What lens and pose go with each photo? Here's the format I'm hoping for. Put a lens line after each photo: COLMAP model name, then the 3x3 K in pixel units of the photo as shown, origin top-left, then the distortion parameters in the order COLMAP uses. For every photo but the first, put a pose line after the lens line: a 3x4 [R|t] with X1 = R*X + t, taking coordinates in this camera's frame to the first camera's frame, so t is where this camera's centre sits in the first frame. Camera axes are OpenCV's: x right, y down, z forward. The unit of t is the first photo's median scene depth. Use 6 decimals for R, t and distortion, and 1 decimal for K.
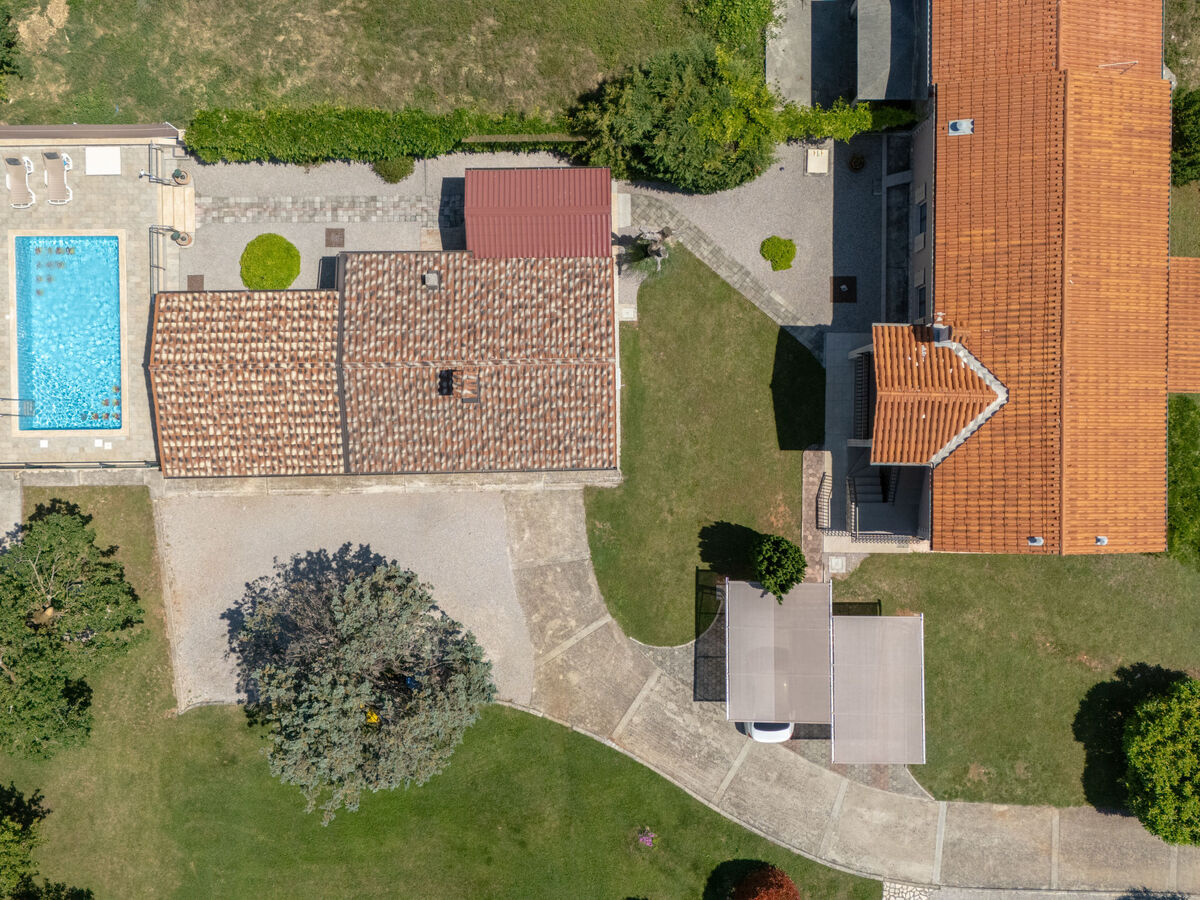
lens RADIAL K [[1177.9, 0, 597.8], [0, 1177.9, 446.5], [0, 0, 1]] dist [0.061540, 0.000000]
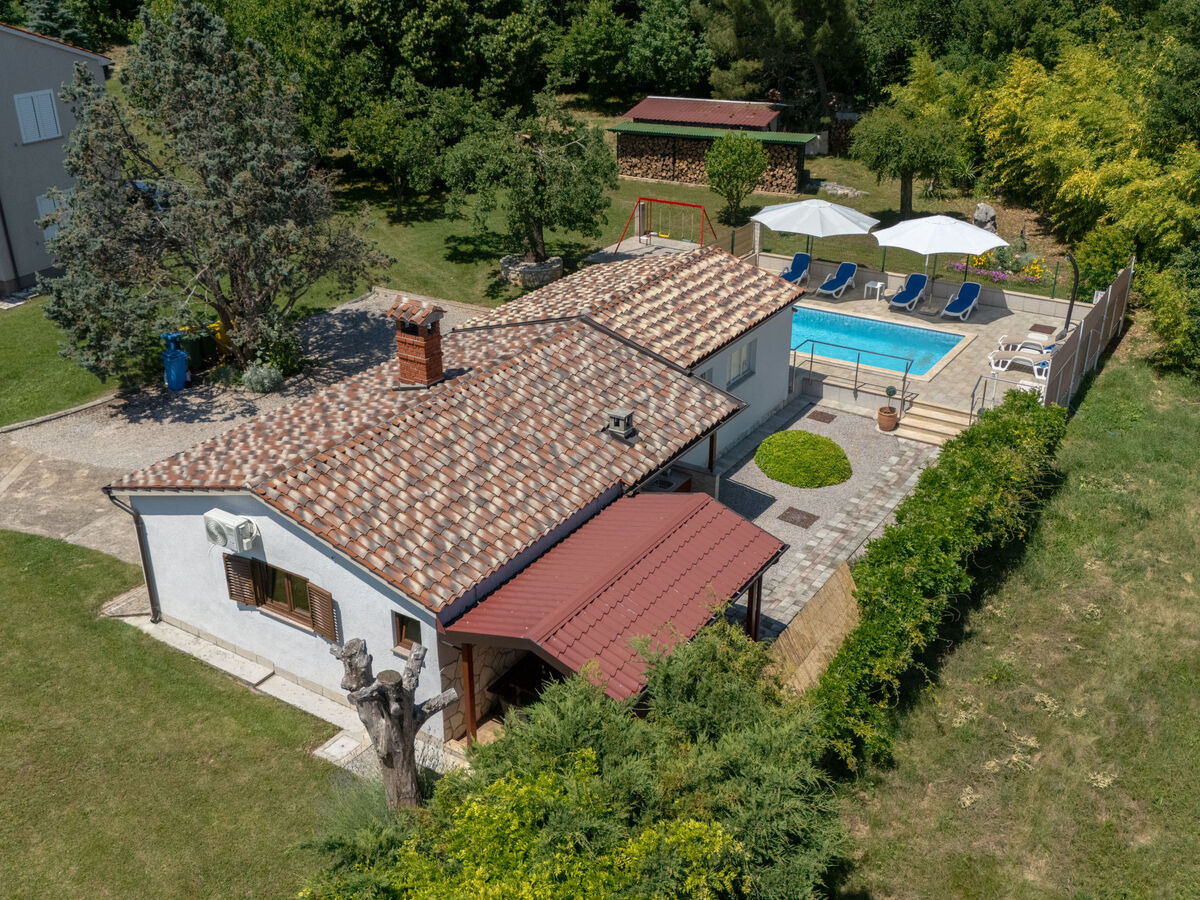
lens RADIAL K [[1177.9, 0, 594.0], [0, 1177.9, 445.9], [0, 0, 1]] dist [0.061540, 0.000000]
pose [[-0.554049, 0.350149, -0.755265, 0.285555], [-0.832481, -0.230712, 0.503733, -0.416991], [0.002133, 0.907837, 0.419318, 0.806050]]
